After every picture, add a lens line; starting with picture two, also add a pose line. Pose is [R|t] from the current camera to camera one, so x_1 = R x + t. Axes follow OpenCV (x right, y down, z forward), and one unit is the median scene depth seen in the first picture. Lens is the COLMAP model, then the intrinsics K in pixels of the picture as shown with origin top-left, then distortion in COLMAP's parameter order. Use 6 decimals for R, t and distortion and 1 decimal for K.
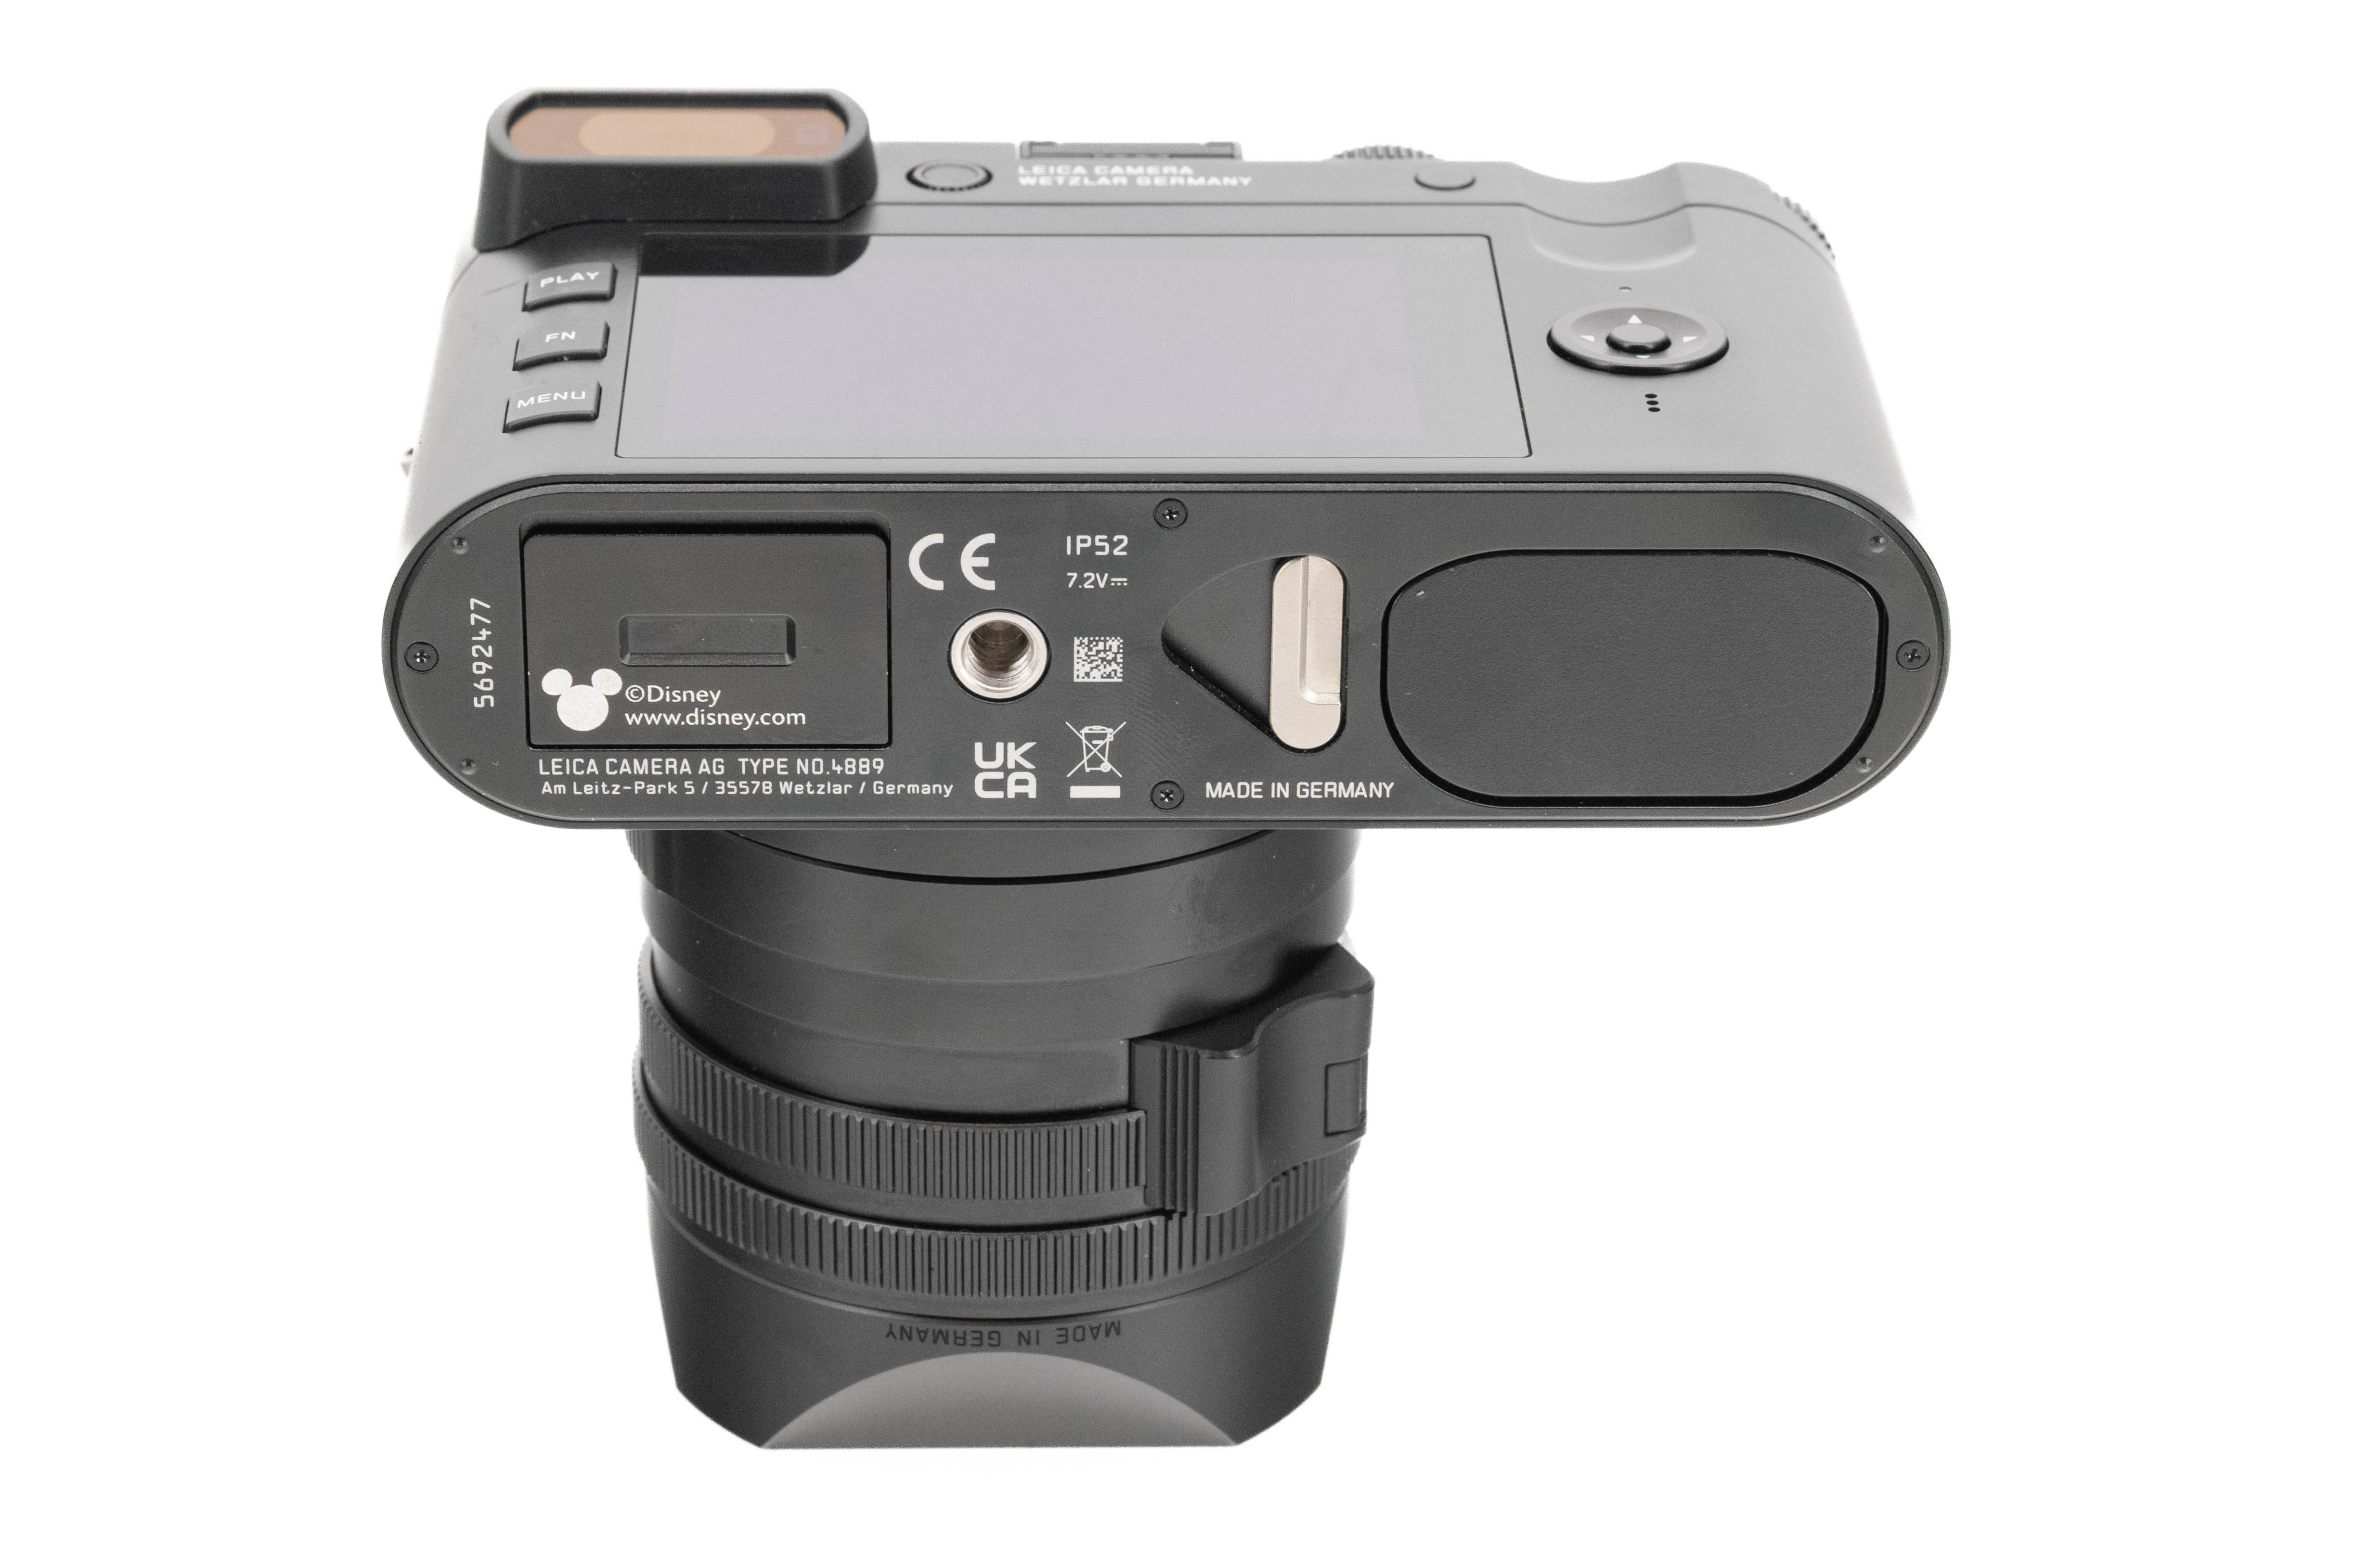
lens RADIAL K [[6545.4, 0, 1174.1], [0, 6545.4, 785.4], [0, 0, 1]] dist [-0.060589, 0.000000]
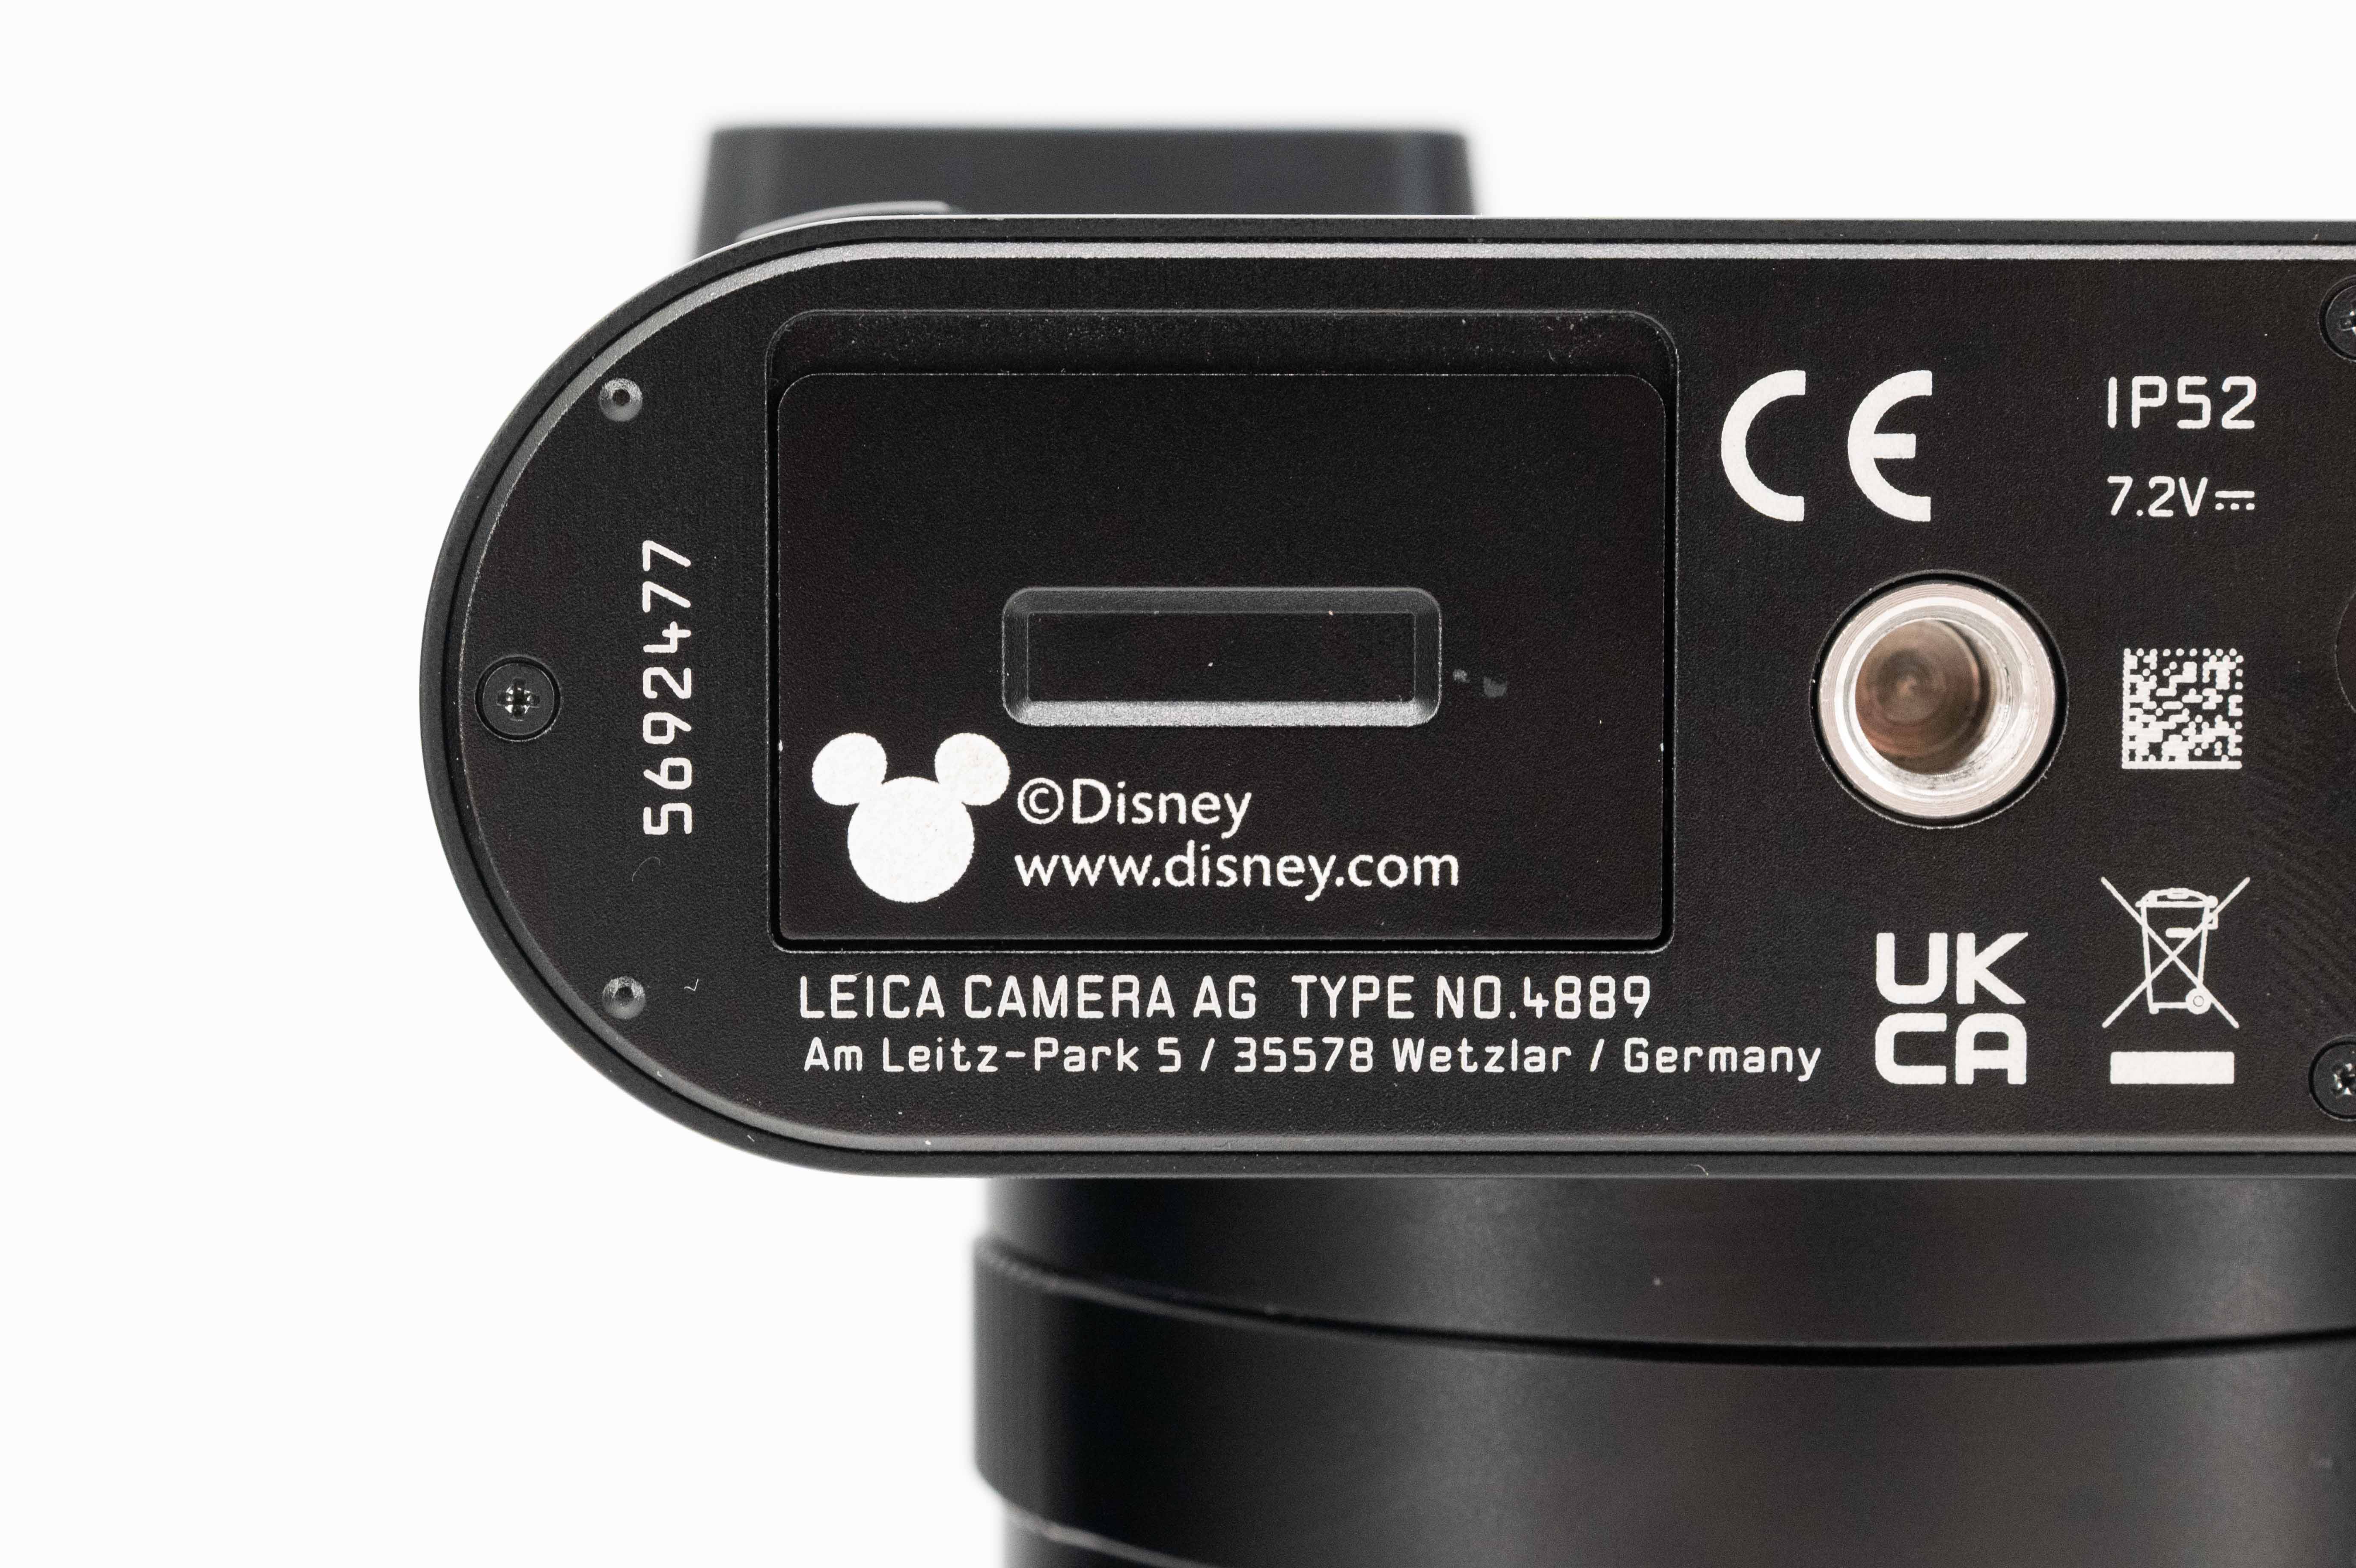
lens RADIAL K [[6545.5, 0, 1185.7], [0, 6545.5, 780.2], [0, 0, 1]] dist [-0.060589, 0.000000]
pose [[0.999535, -0.008262, -0.029368, -0.061118], [-0.002565, 0.936471, -0.350736, 0.126375], [0.030400, 0.350648, 0.936014, 0.616623]]
